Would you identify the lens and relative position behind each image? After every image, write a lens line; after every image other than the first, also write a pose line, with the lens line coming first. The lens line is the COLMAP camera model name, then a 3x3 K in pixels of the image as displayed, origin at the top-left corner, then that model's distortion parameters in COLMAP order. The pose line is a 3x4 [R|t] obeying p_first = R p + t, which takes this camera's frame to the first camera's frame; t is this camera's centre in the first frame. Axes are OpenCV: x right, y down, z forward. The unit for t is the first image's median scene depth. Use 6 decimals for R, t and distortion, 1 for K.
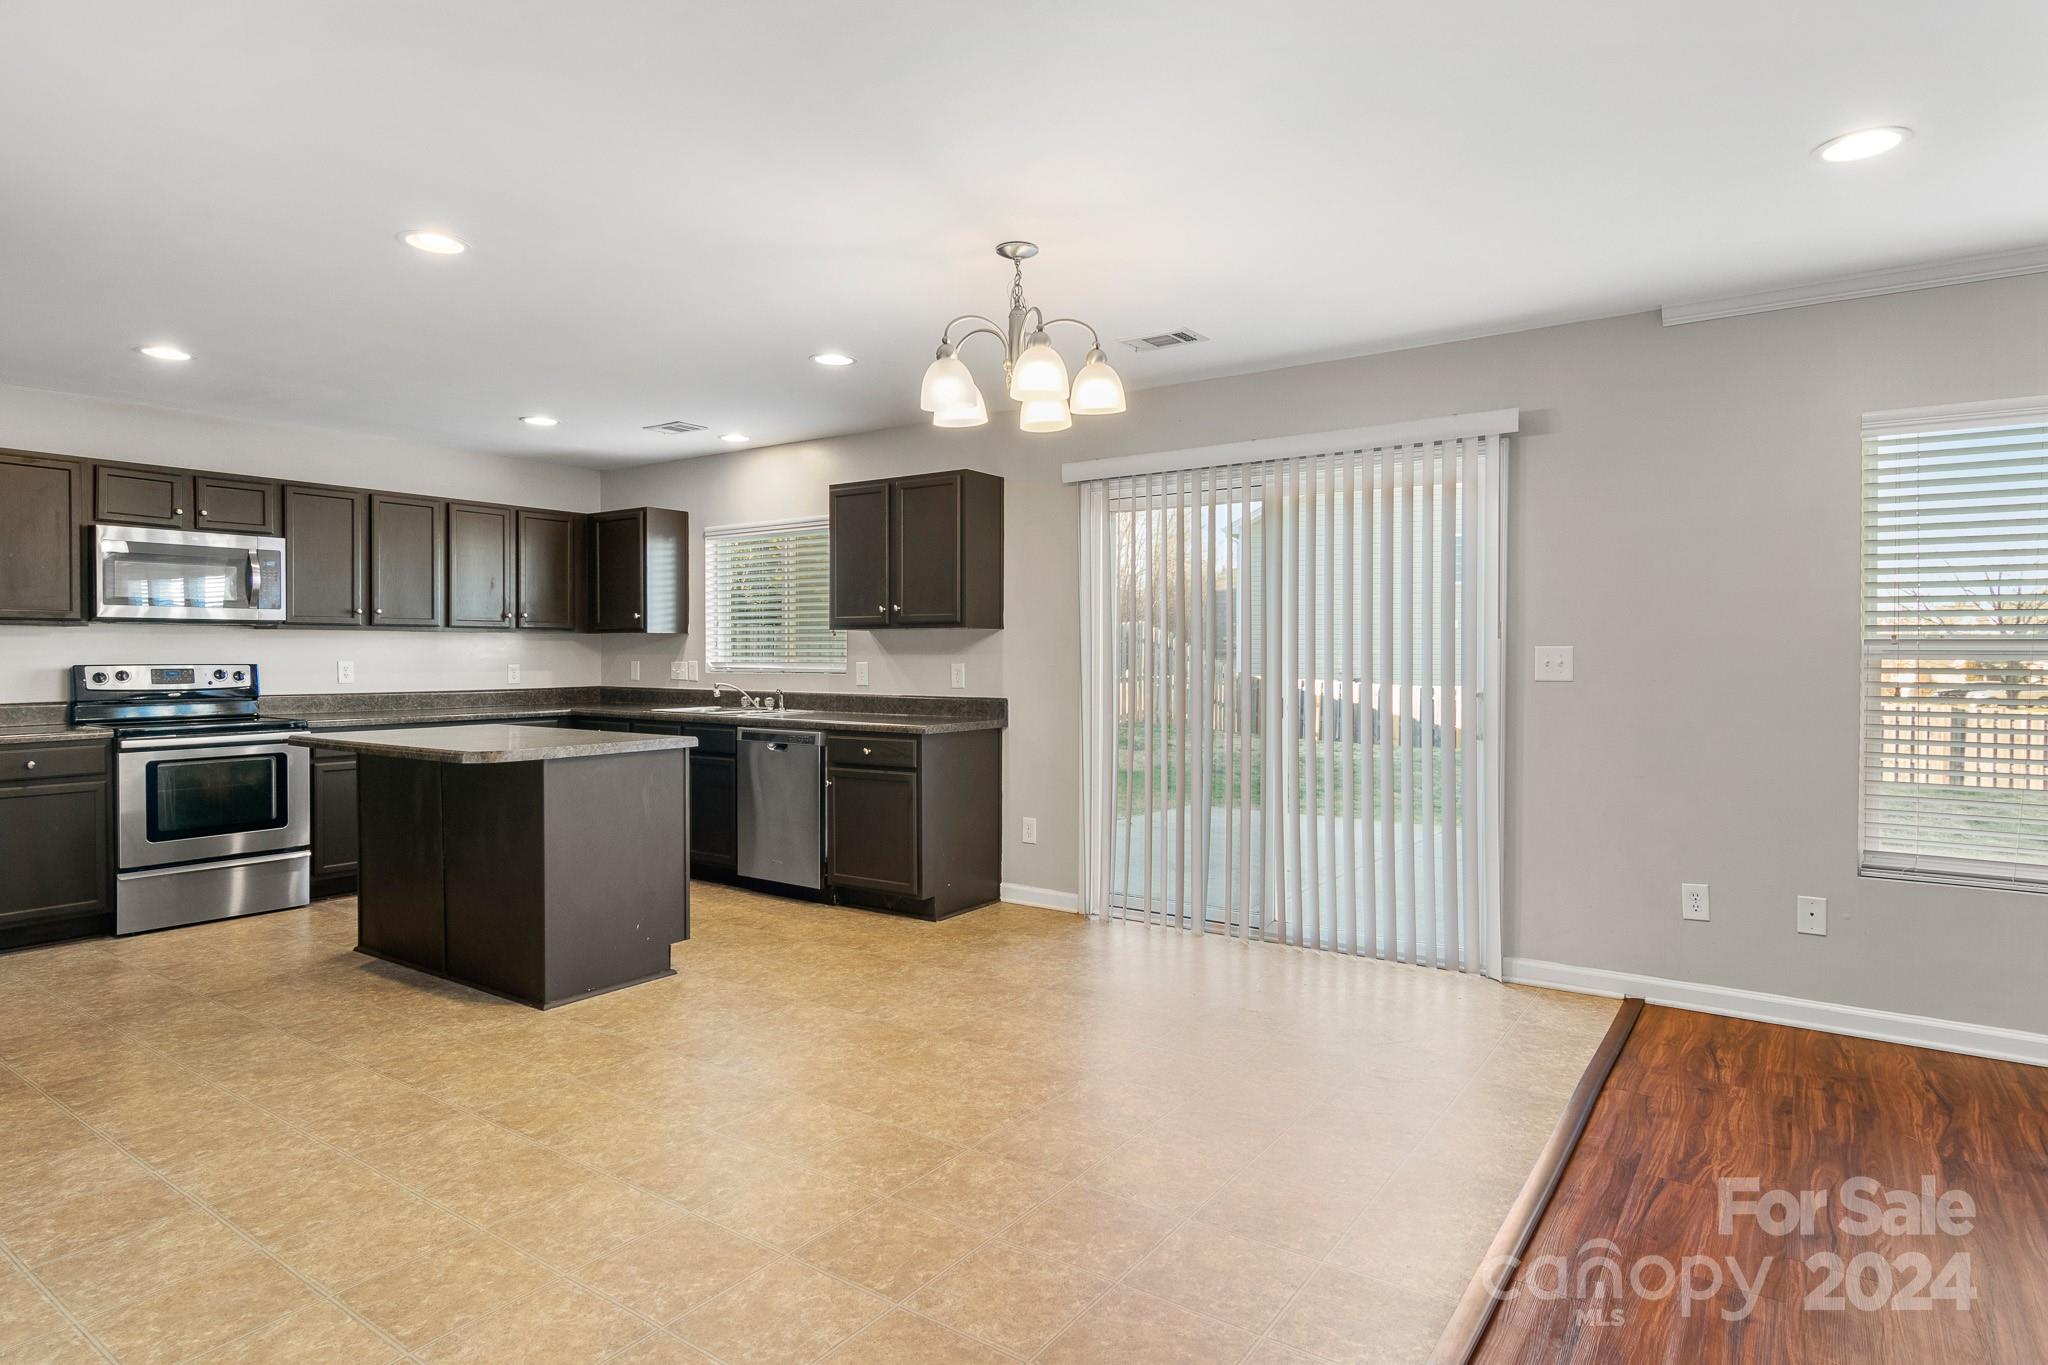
lens RADIAL K [[1115.4, 0, 1024.0], [0, 1115.4, 682.5], [0, 0, 1]] dist [0.002283, -0.000001]
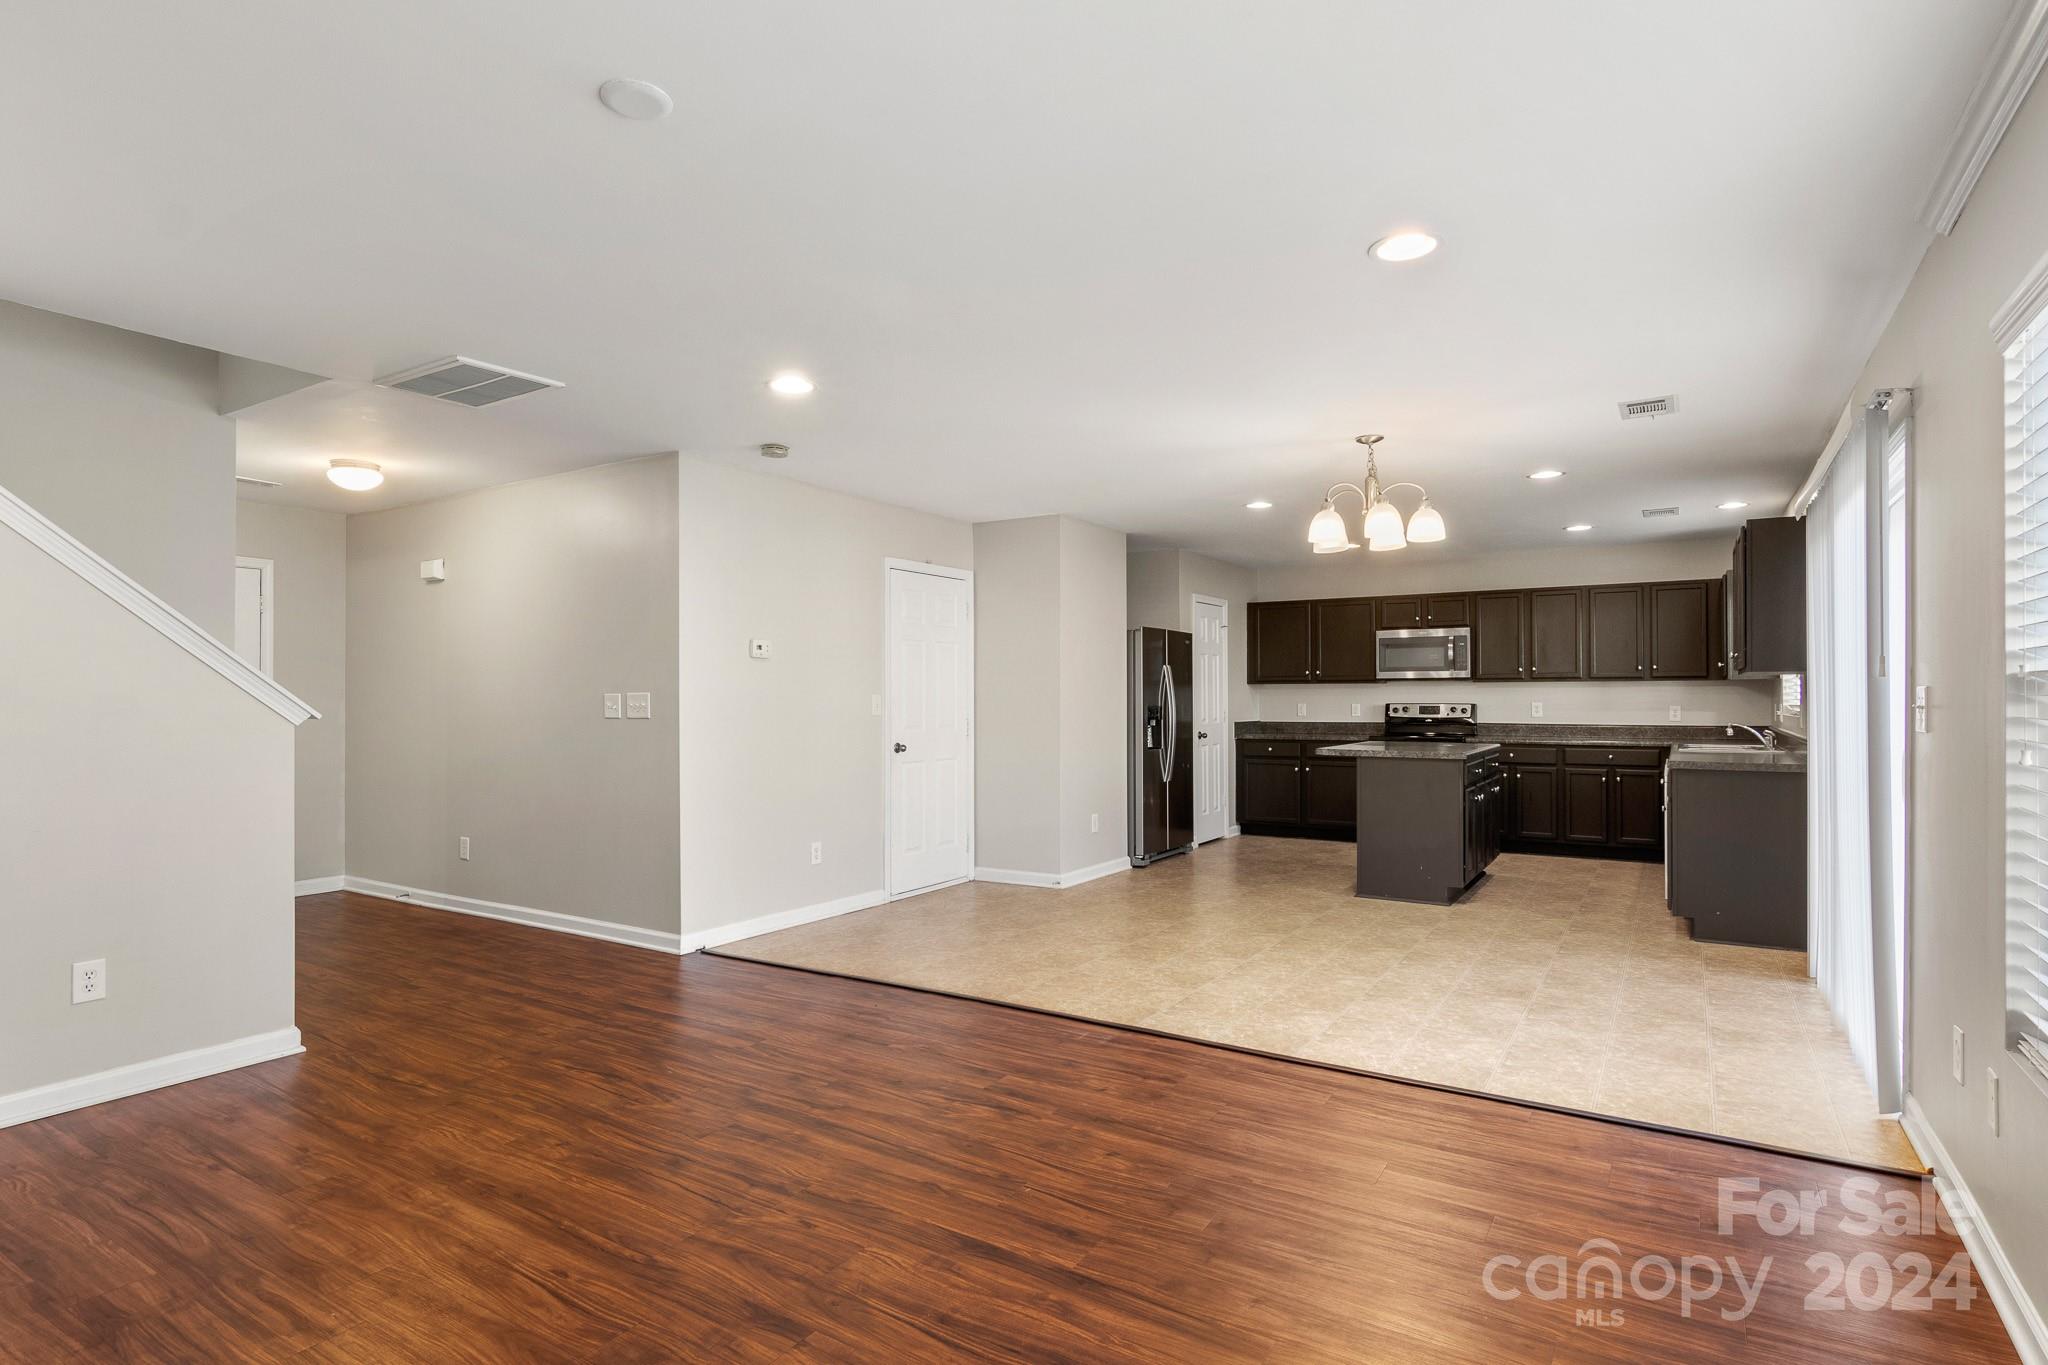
lens RADIAL K [[1051.2, 0, 1024.0], [0, 1051.2, 682.5], [0, 0, 1]] dist [-0.001508, 0.001008]
pose [[0.053830, -0.015357, -0.998432, 0.926076], [-0.025293, 0.999540, -0.016738, -0.005601], [0.998230, 0.026154, 0.053416, 0.283808]]
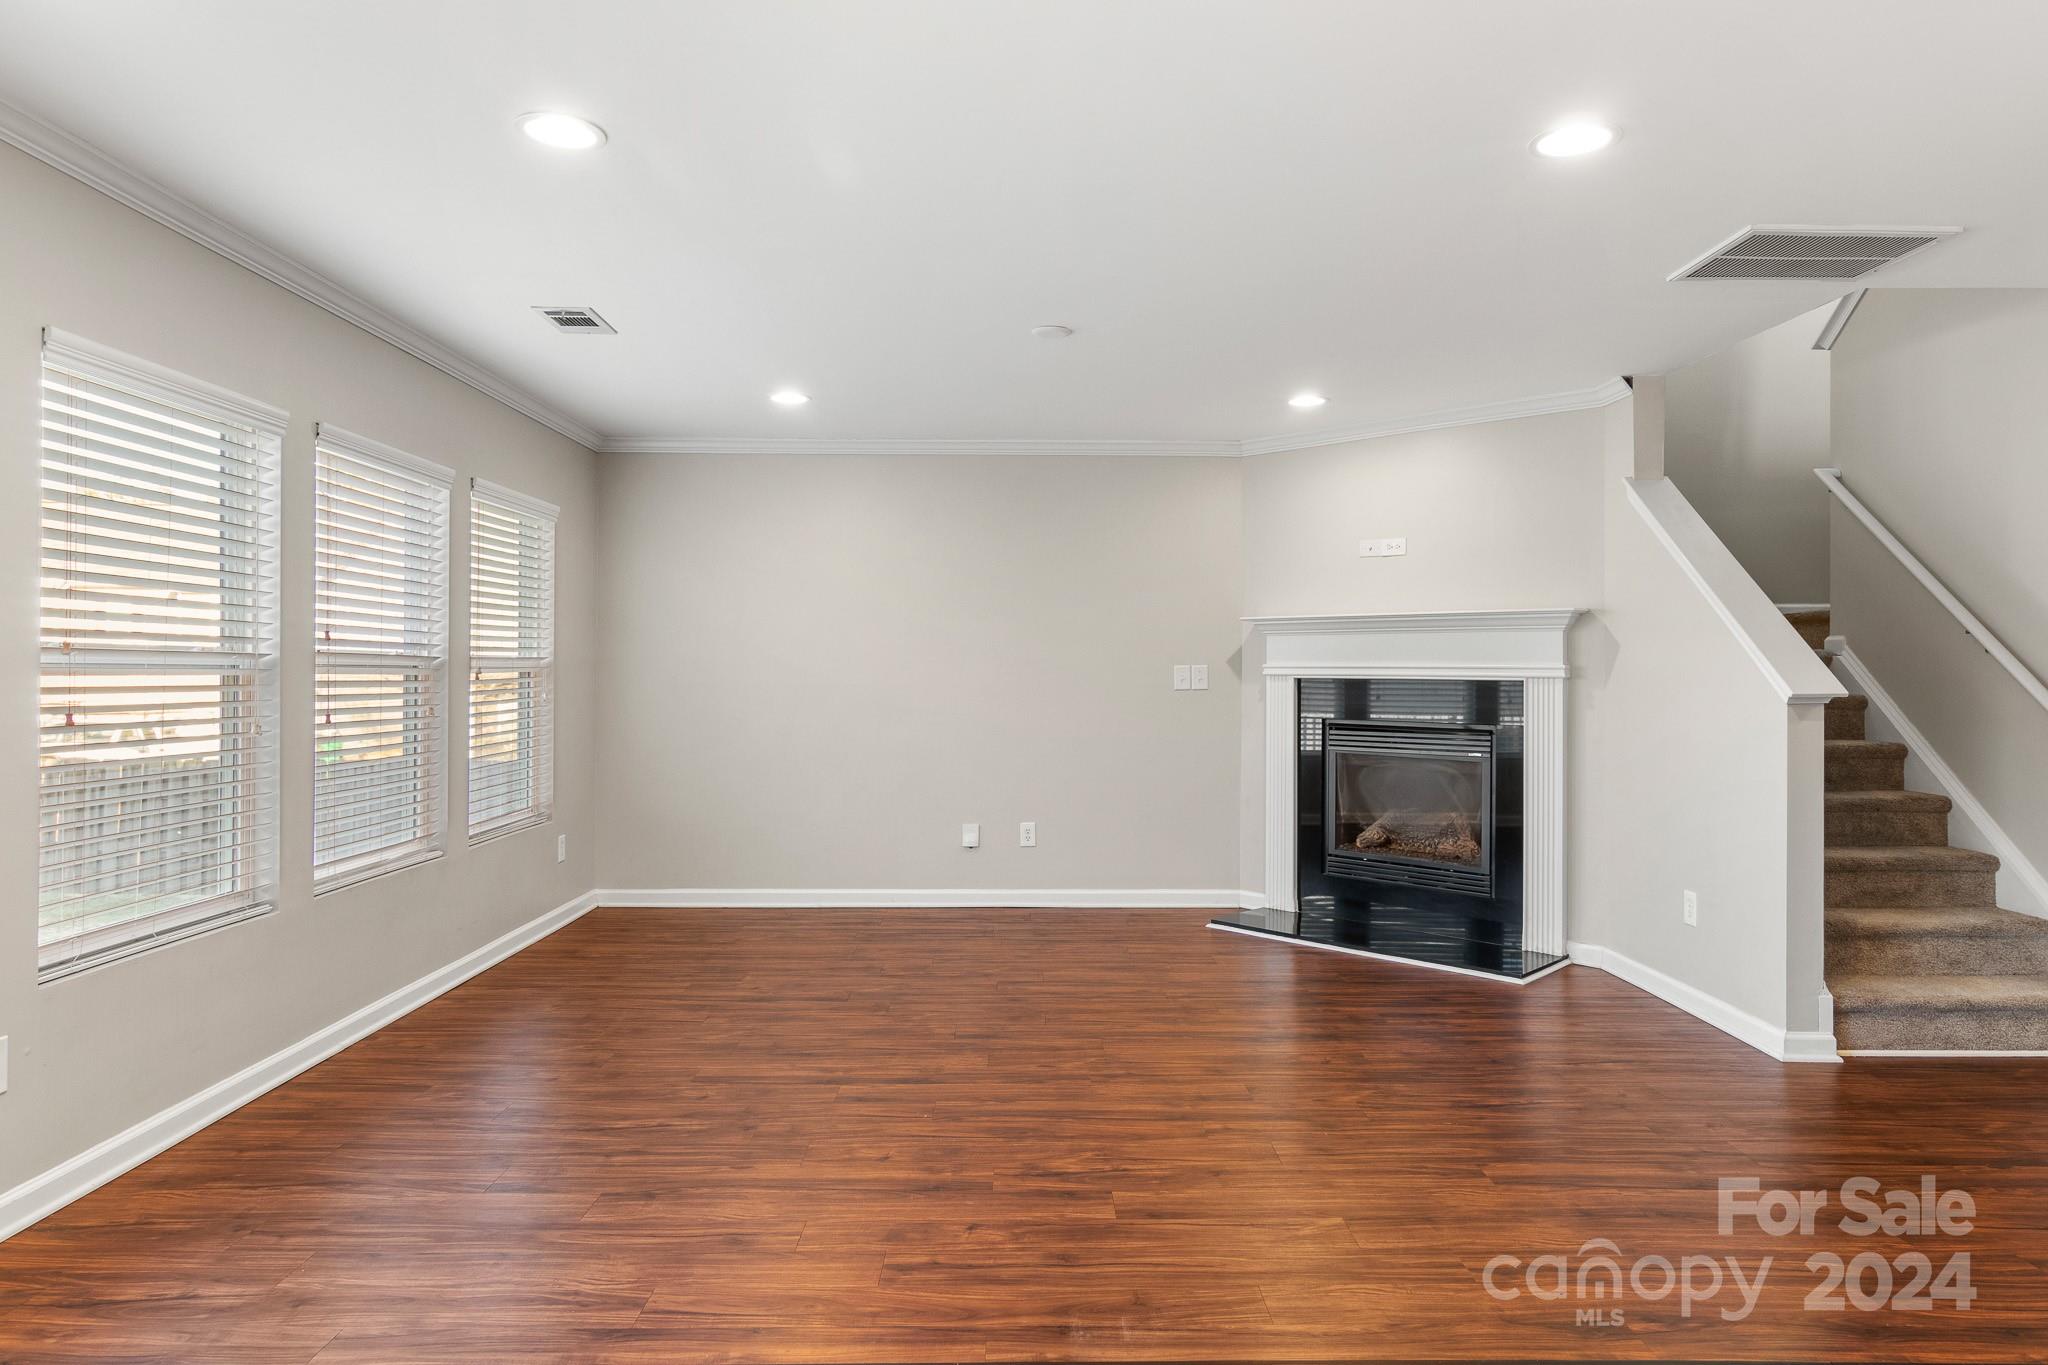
lens RADIAL K [[1221.6, 0, 1032.3], [0, 1221.6, 658.8], [0, 0, 1]] dist [-0.002047, 0.001302]
pose [[-0.587692, 0.004147, 0.809074, -0.163824], [0.017891, 0.999809, 0.007871, -0.017899], [-0.808887, 0.019100, -0.587654, 0.657811]]
